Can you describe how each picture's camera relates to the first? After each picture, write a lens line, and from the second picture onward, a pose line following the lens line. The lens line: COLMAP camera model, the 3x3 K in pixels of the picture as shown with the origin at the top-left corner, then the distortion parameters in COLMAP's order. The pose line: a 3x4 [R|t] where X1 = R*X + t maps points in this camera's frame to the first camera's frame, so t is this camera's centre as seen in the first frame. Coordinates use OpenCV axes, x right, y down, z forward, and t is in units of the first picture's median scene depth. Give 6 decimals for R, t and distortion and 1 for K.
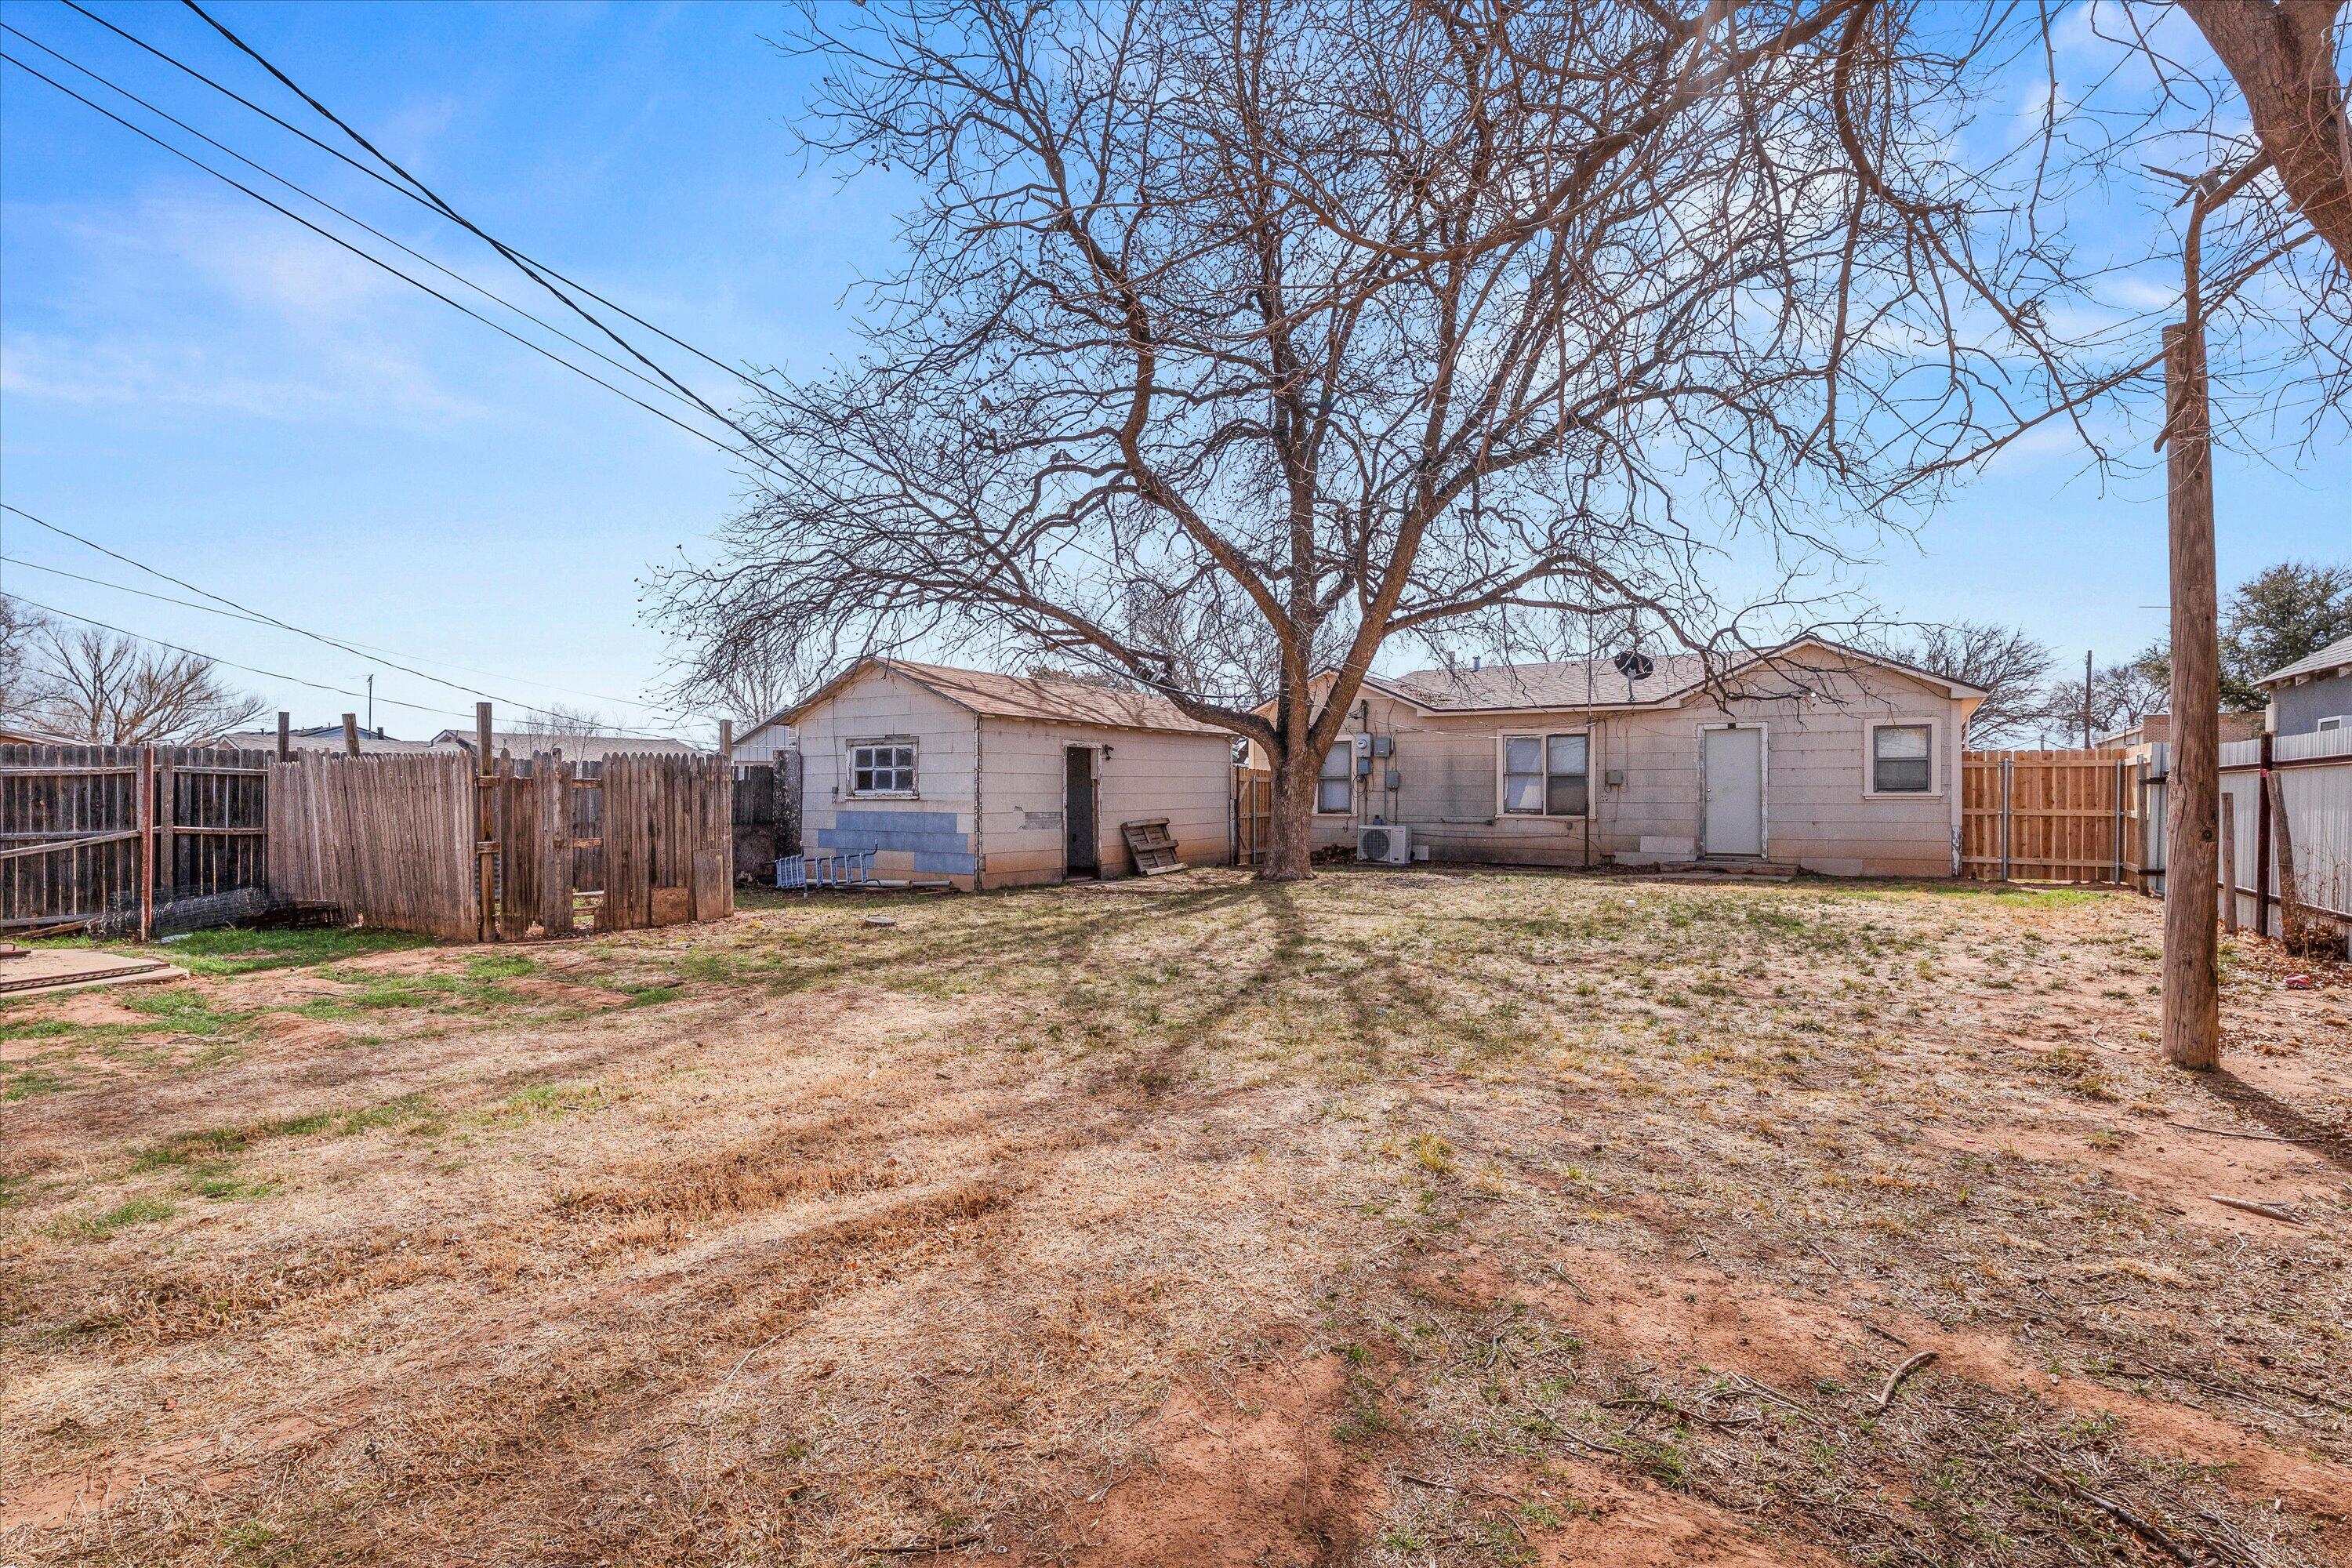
lens RADIAL K [[1099.6, 0, 1174.1], [0, 1099.6, 784.3], [0, 0, 1]] dist [0.004025, -0.001714]
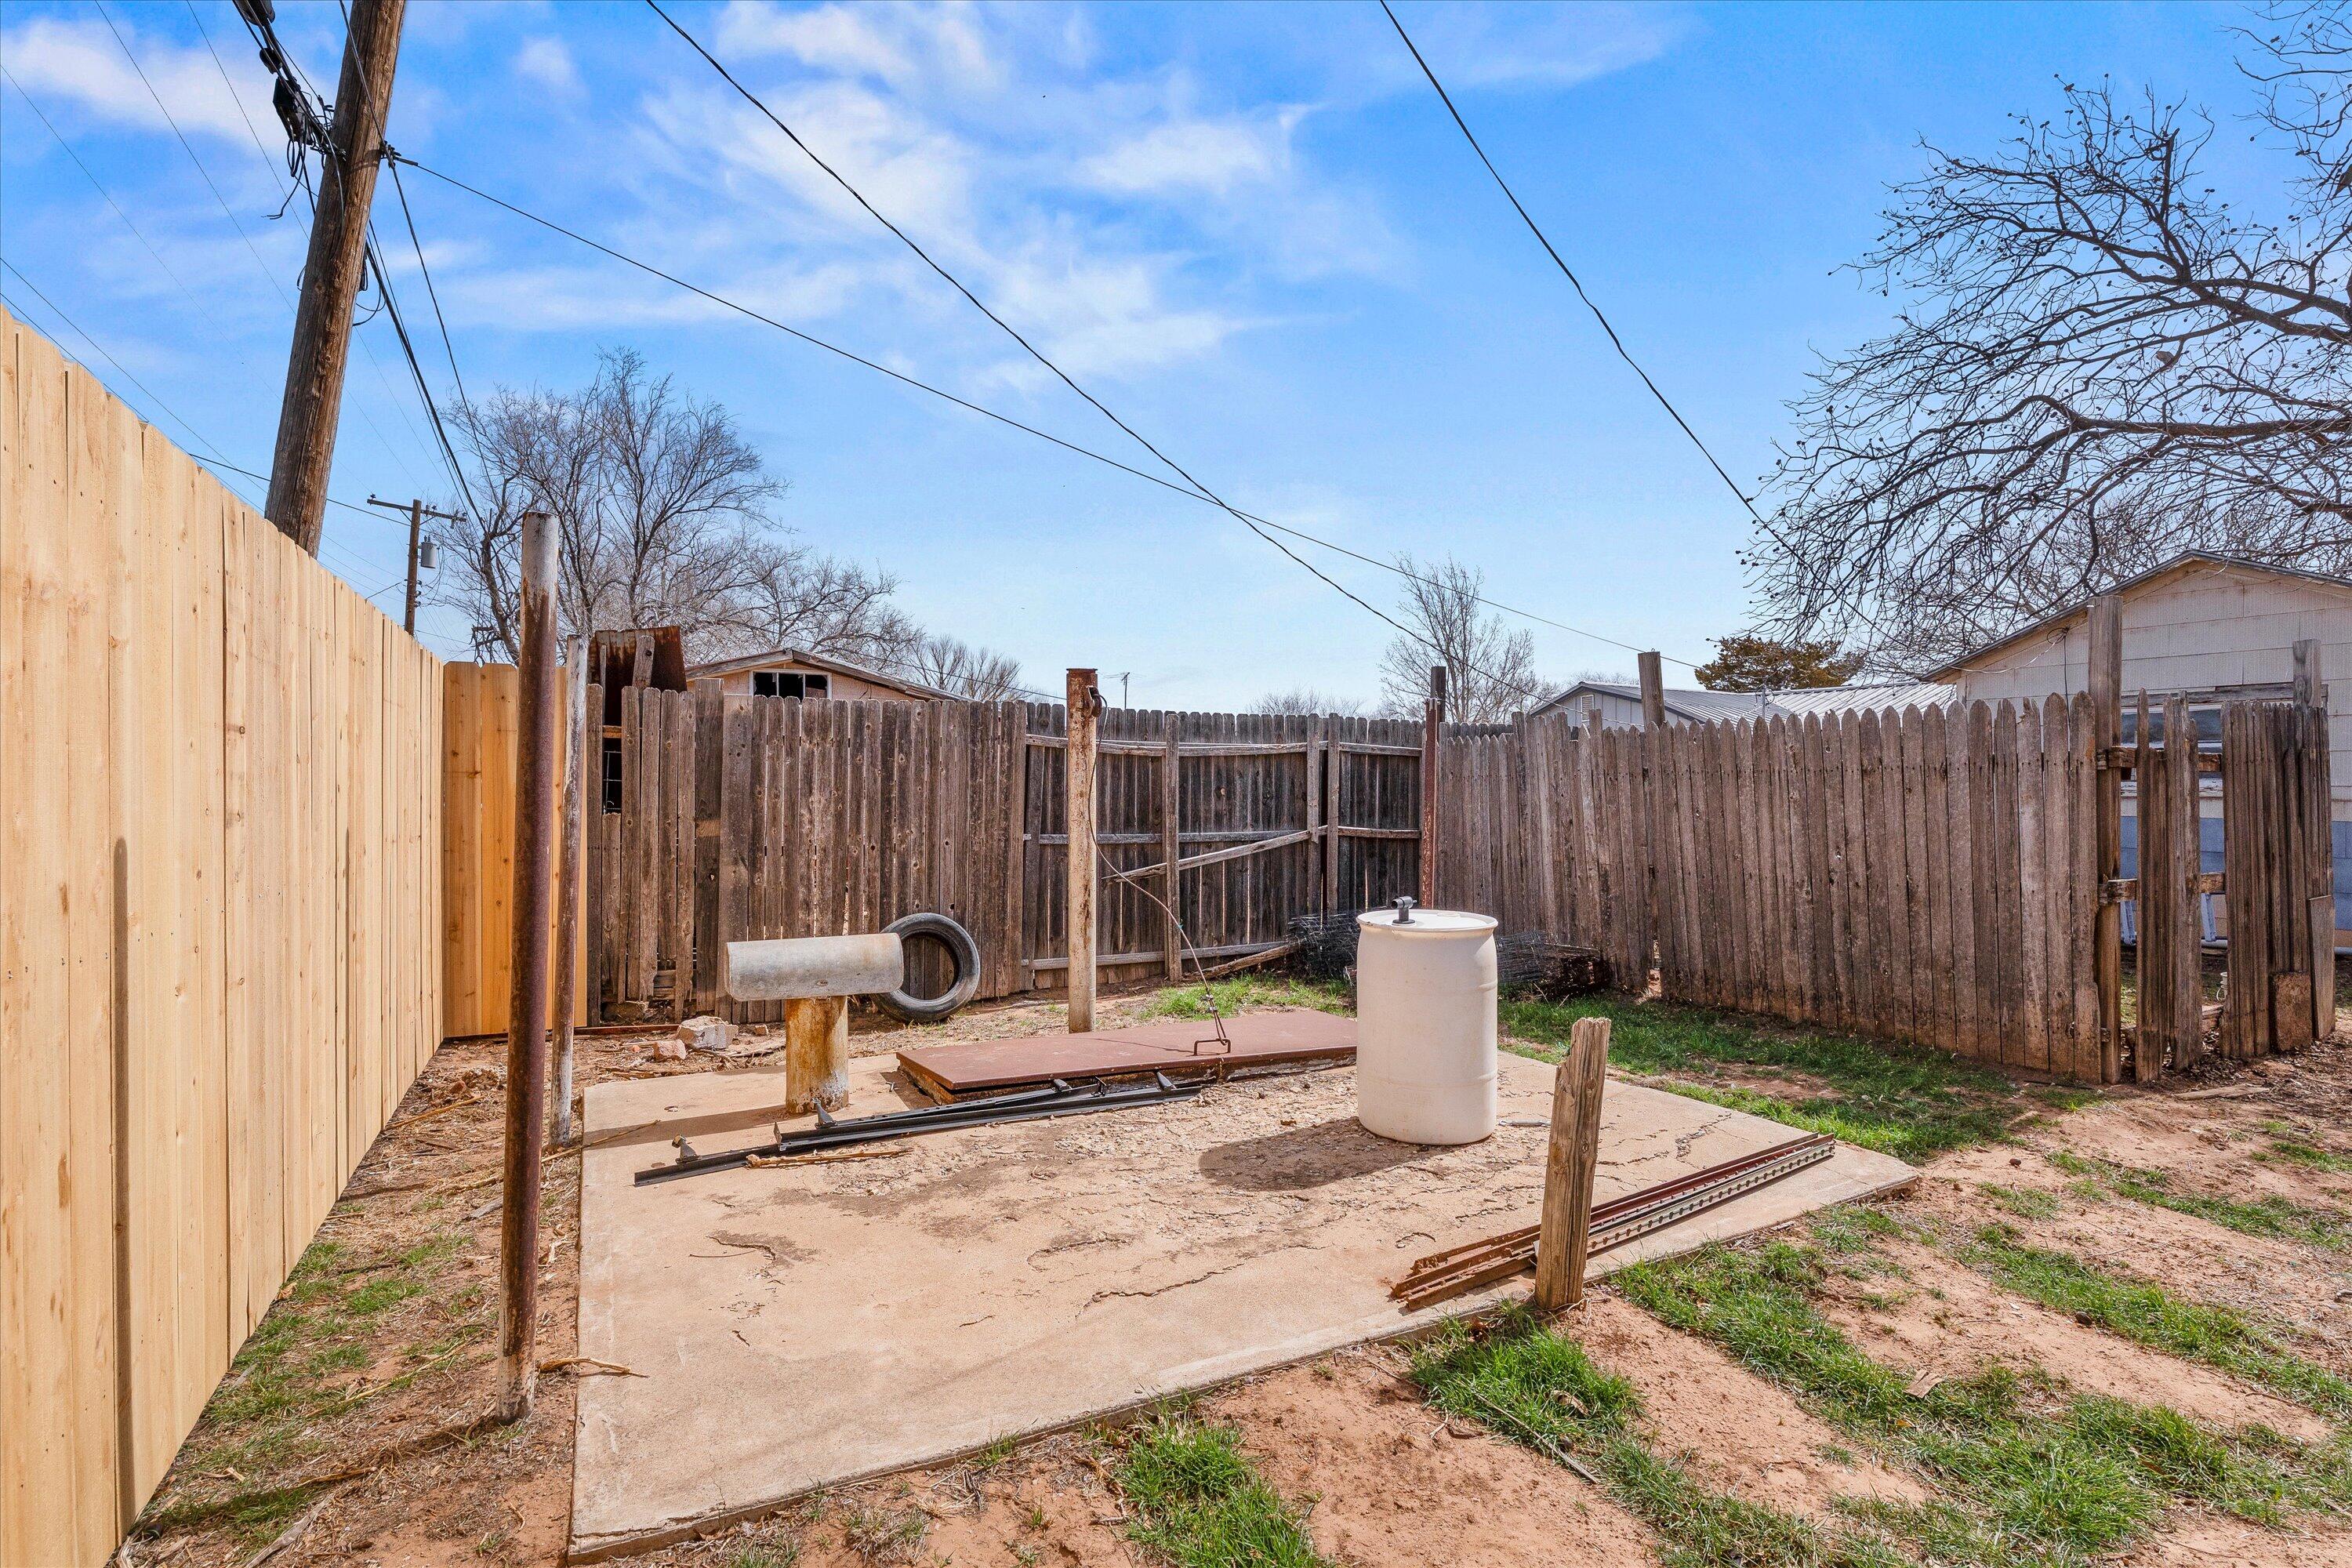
lens RADIAL K [[1099.6, 0, 1176.6], [0, 1099.6, 778.1], [0, 0, 1]] dist [0.004025, -0.001714]
pose [[0.876299, 0.001796, -0.481764, -0.680958], [-0.001399, 0.999998, 0.001182, 0.006402], [0.481765, -0.000362, 0.876300, 0.330397]]
